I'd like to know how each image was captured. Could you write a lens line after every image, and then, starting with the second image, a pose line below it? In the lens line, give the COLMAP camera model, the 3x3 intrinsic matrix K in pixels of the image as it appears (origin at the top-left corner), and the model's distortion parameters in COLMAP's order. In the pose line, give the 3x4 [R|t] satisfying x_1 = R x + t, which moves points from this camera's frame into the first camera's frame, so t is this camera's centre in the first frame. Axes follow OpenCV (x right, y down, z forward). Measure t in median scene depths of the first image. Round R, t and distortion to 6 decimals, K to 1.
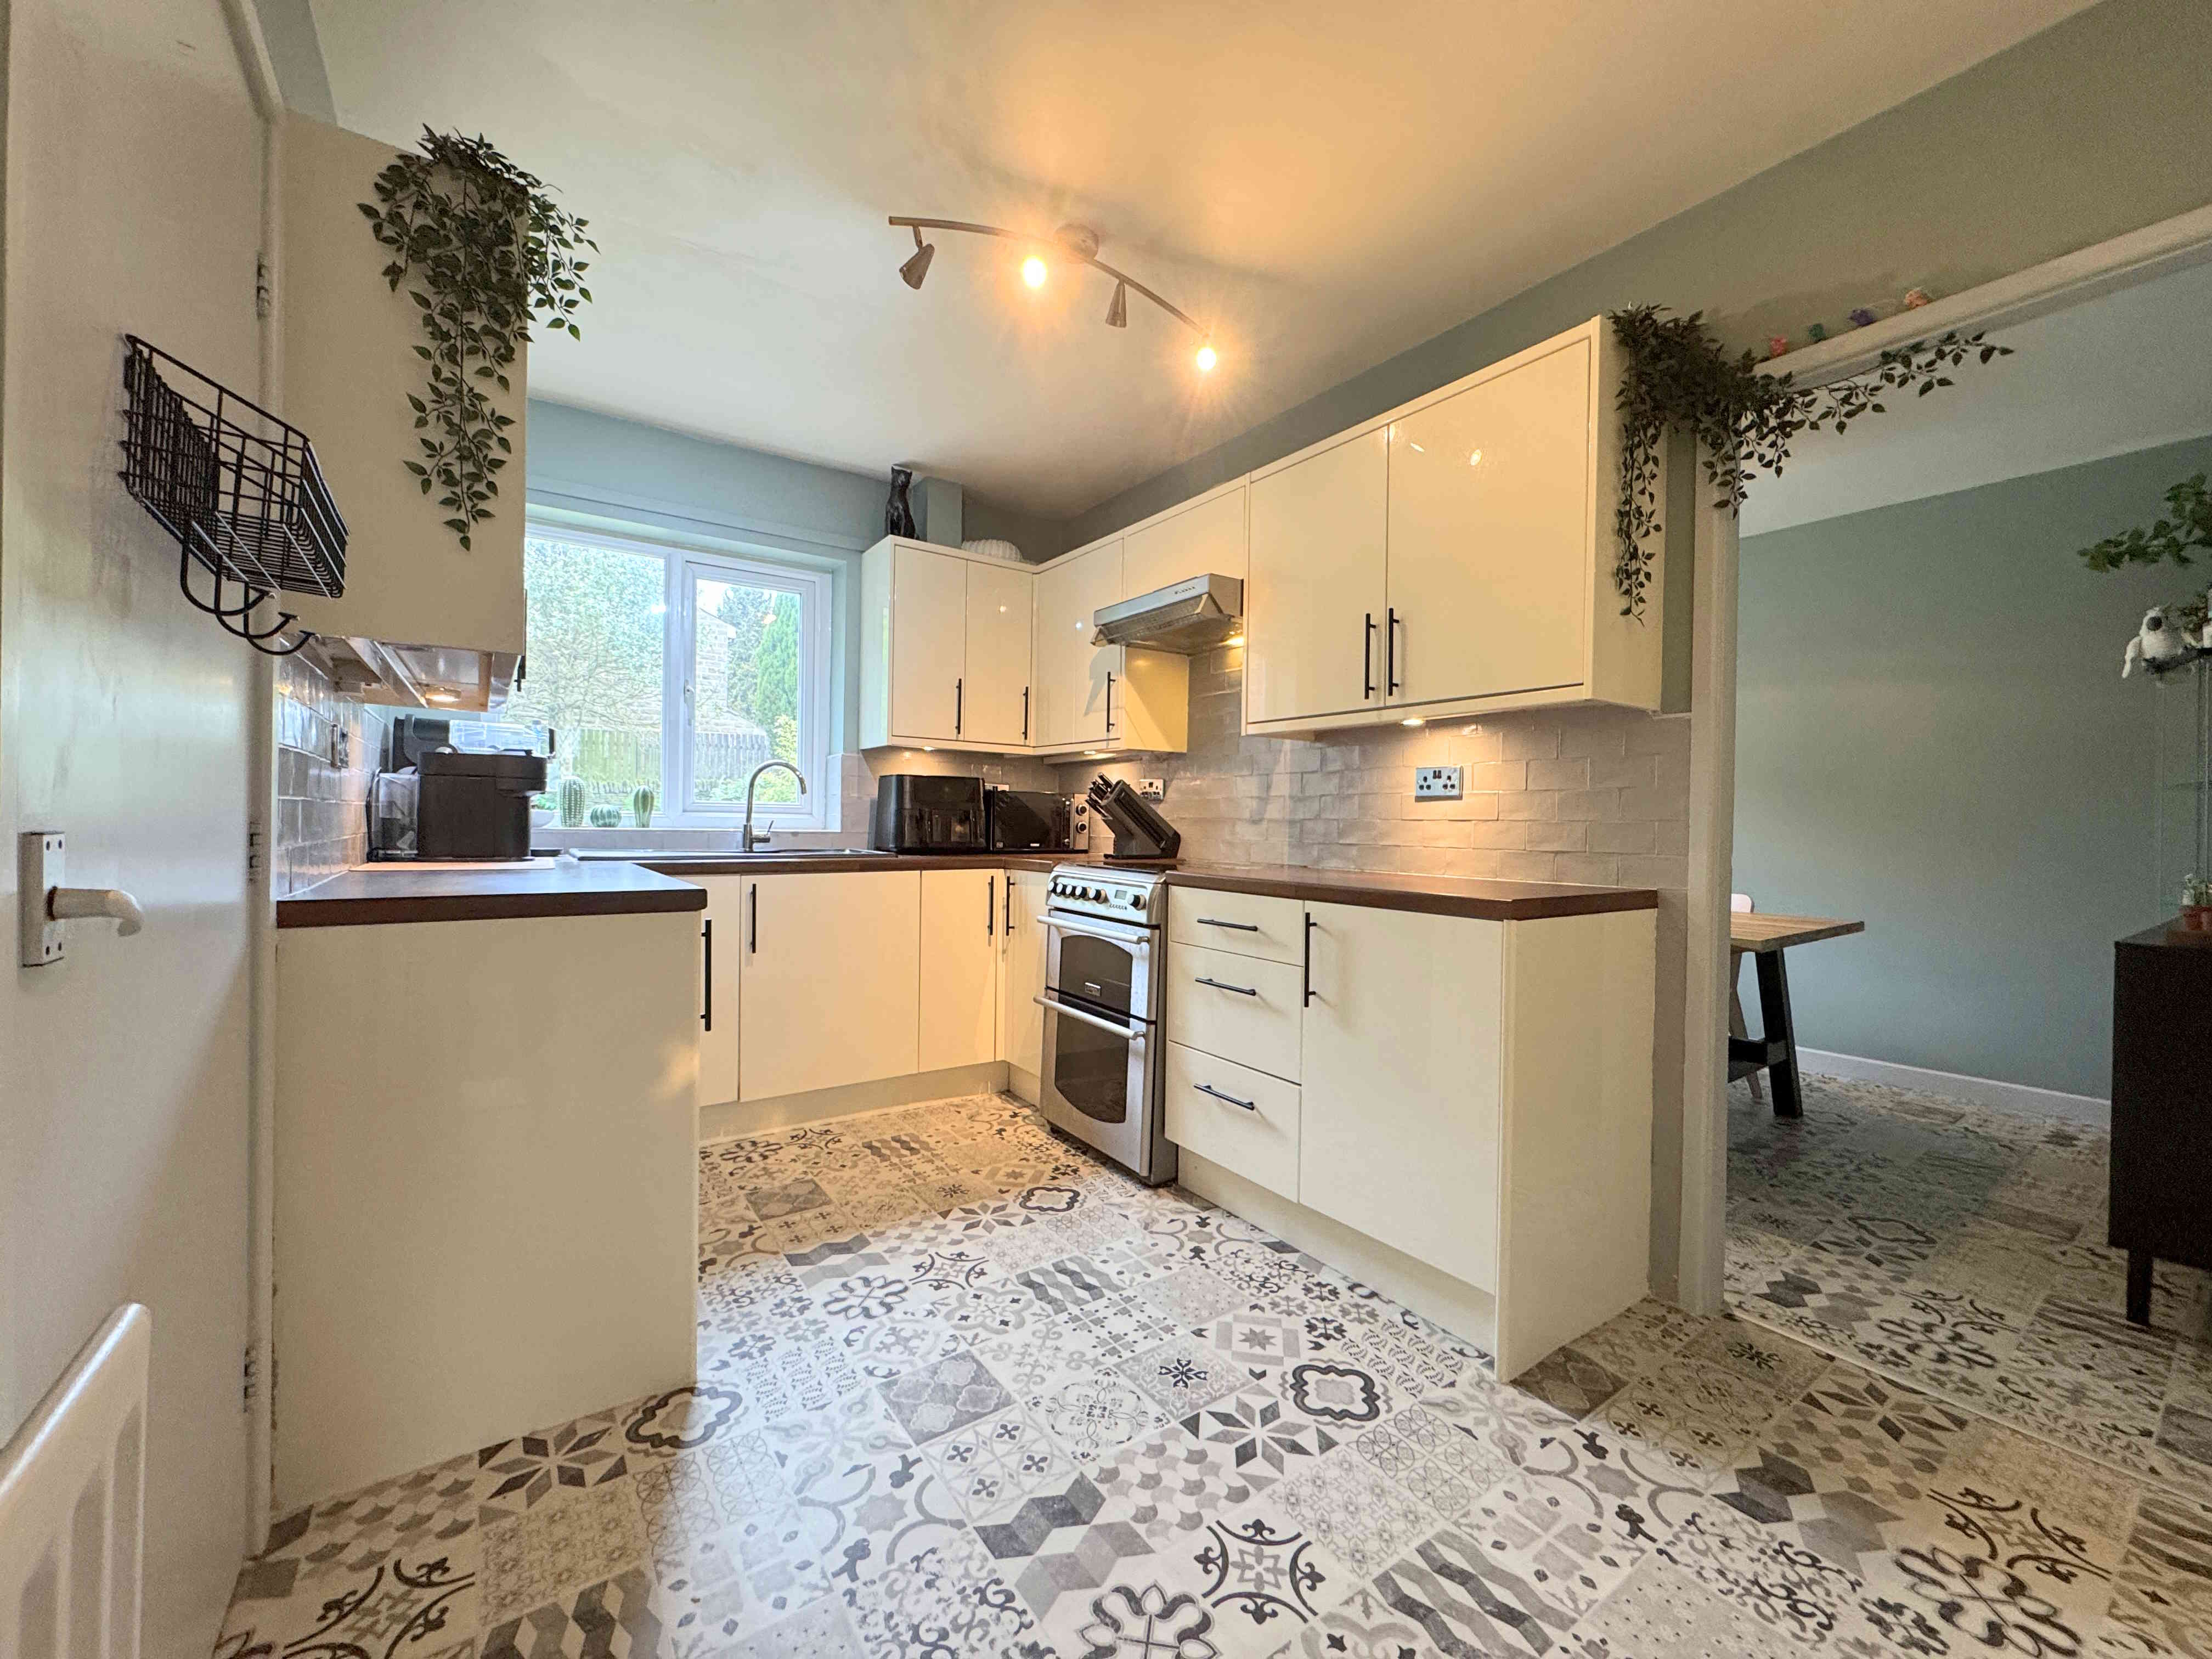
lens RADIAL K [[881.2, 0, 1105.0], [0, 881.2, 825.2], [0, 0, 1]] dist [-0.001959, 0.001093]
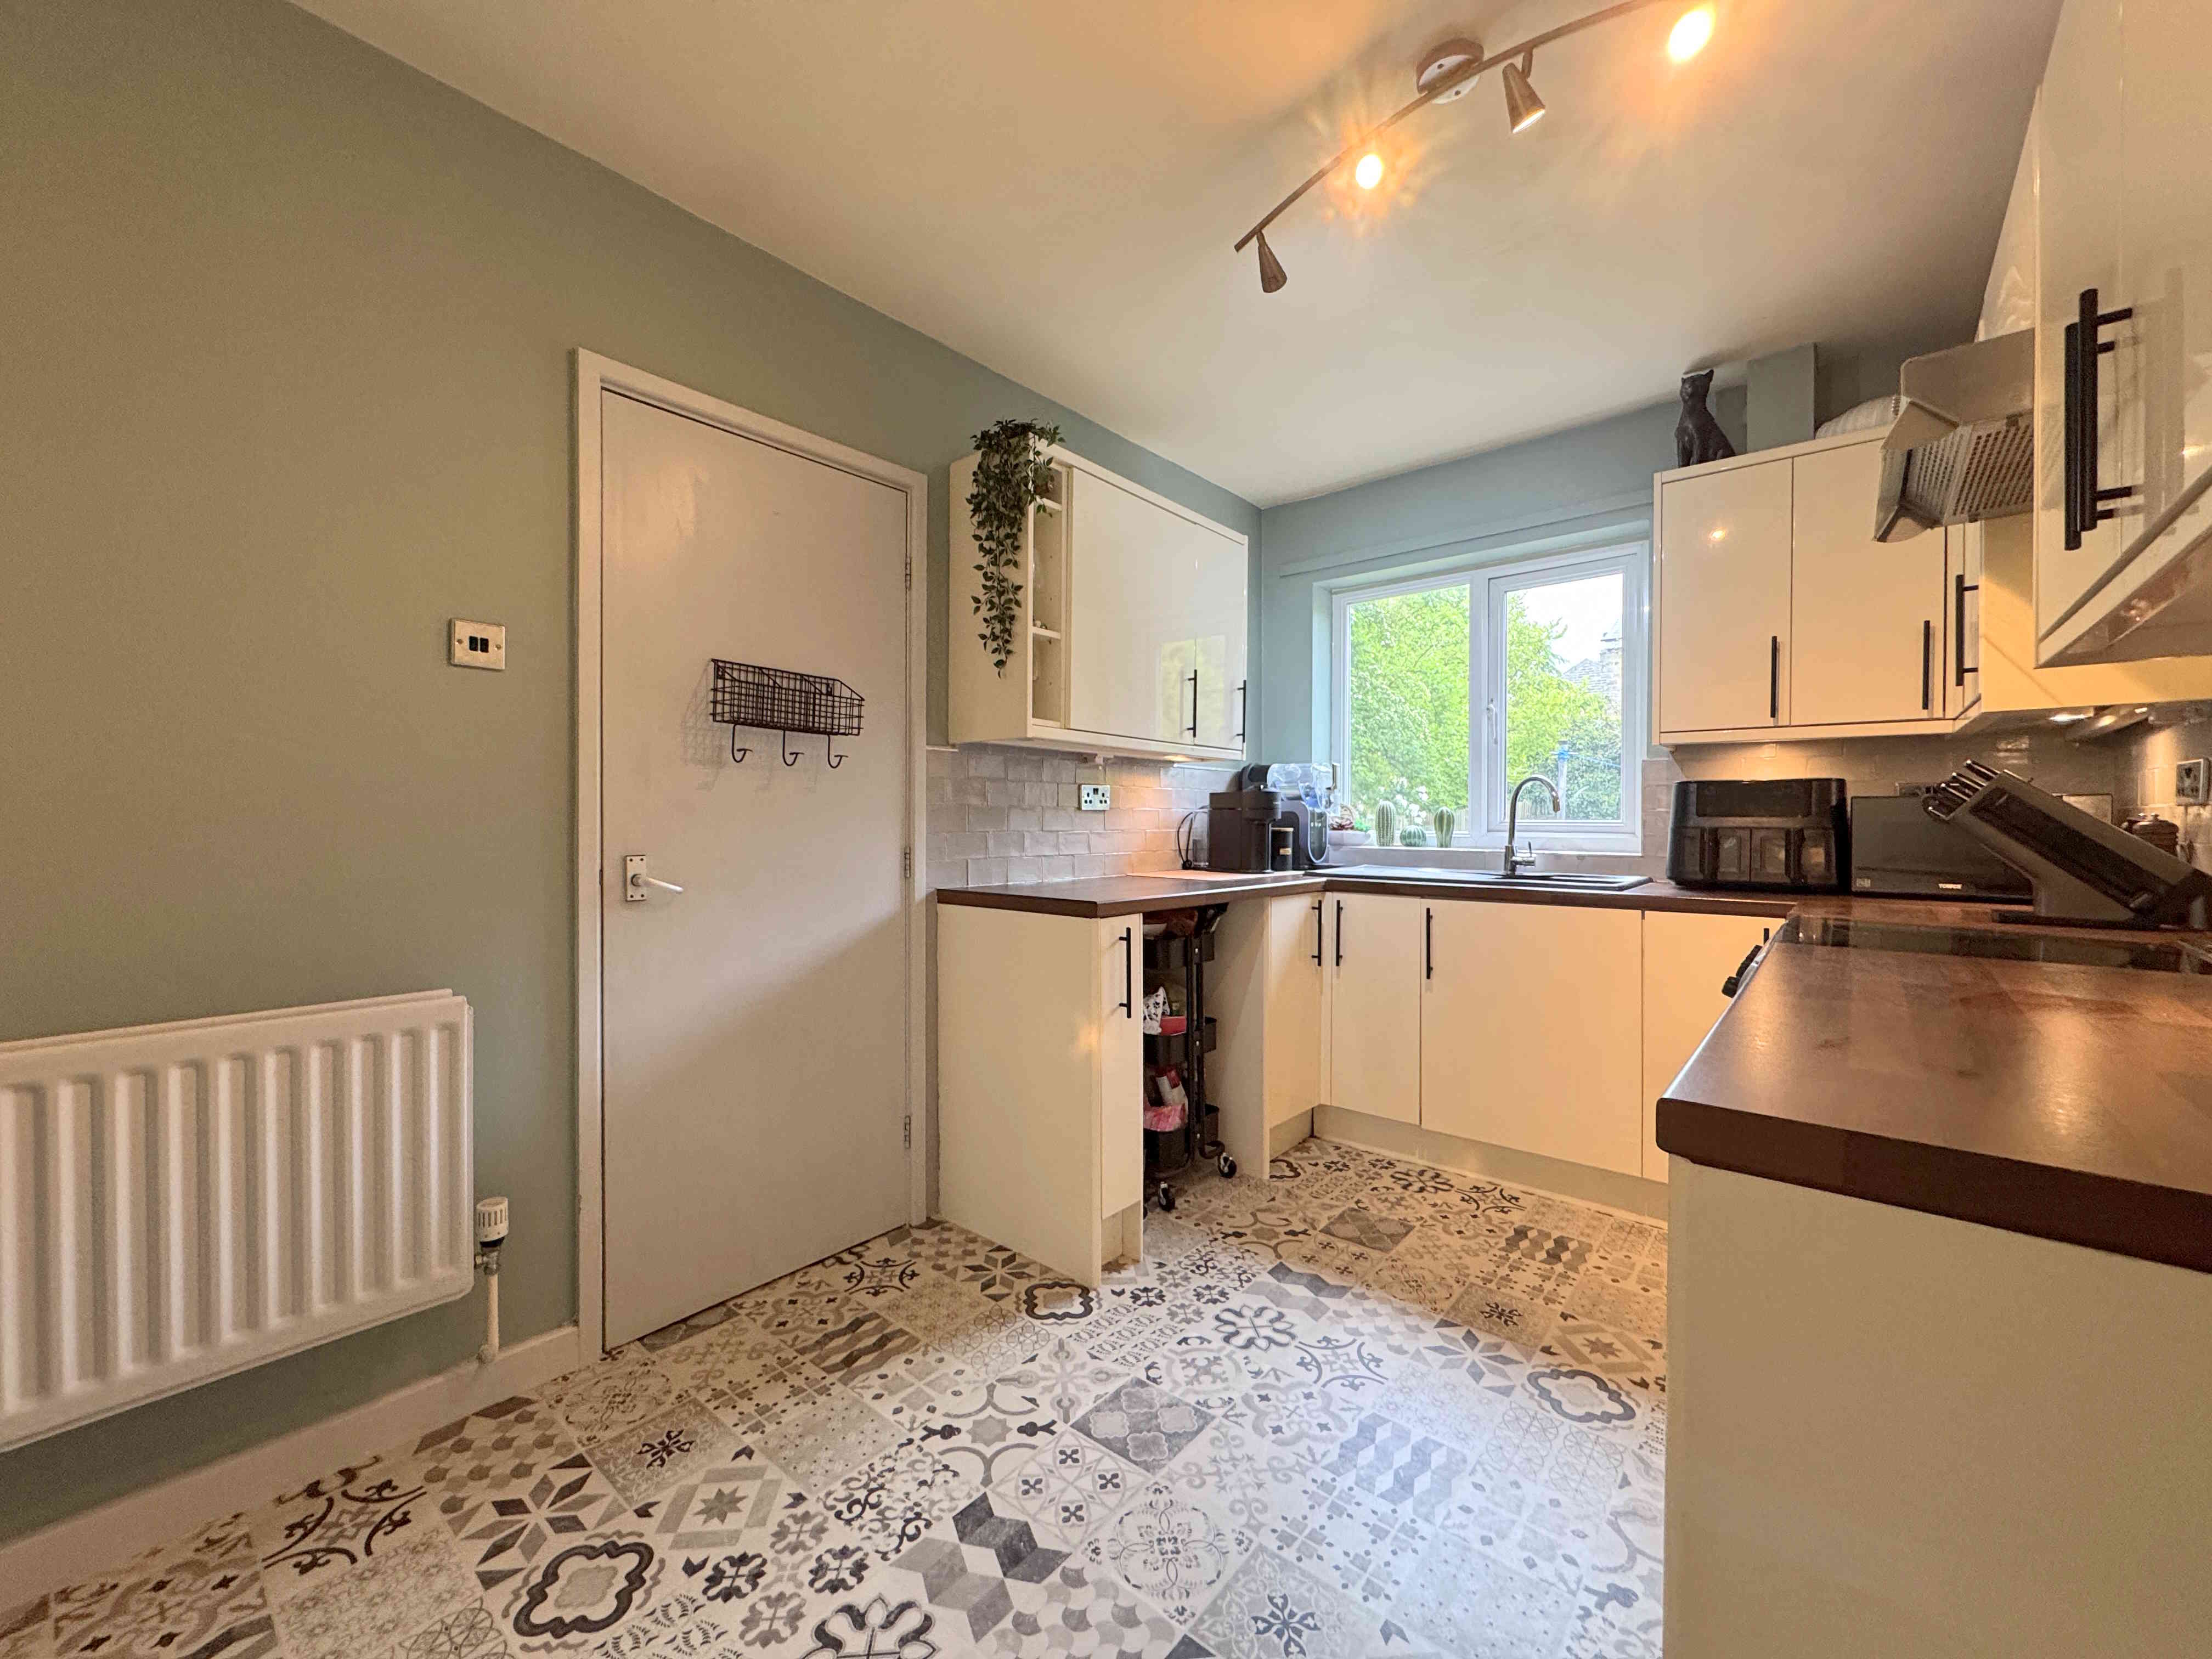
lens RADIAL K [[881.2, 0, 1103.6], [0, 881.2, 826.5], [0, 0, 1]] dist [-0.001959, 0.001093]
pose [[0.254455, -0.006692, -0.967061, 0.614310], [-0.002252, 0.999969, -0.007512, -0.021242], [0.967082, 0.004090, 0.254432, 0.545183]]
